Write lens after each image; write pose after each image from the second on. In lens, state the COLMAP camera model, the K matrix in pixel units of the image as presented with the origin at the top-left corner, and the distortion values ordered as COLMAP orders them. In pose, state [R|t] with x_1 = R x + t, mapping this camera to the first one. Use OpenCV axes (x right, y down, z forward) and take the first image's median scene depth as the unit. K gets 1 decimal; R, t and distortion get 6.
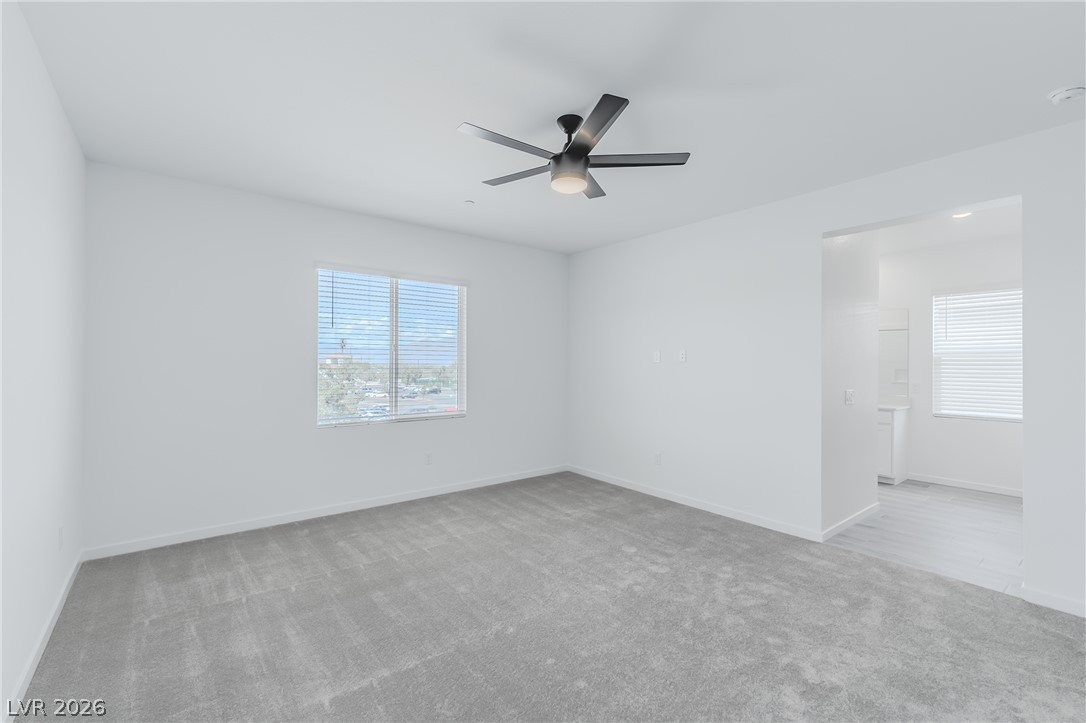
lens RADIAL K [[473.0, 0, 542.5], [0, 473.0, 342.7], [0, 0, 1]] dist [-0.001032, -0.000228]
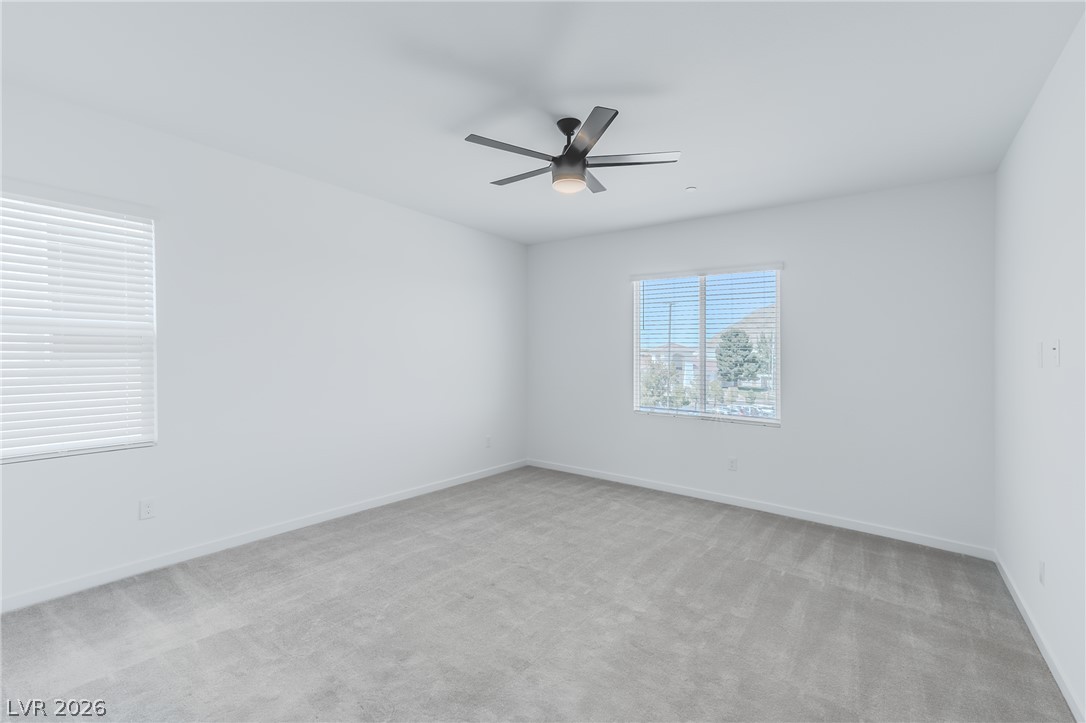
lens RADIAL K [[540.7, 0, 543.0], [0, 540.7, 361.5], [0, 0, 1]] dist [0.141069, -0.000103]
pose [[0.232103, 0.004126, -0.972682, 0.834178], [0.008045, 0.999949, 0.006162, 0.039958], [0.972658, -0.009255, 0.232058, 0.449020]]
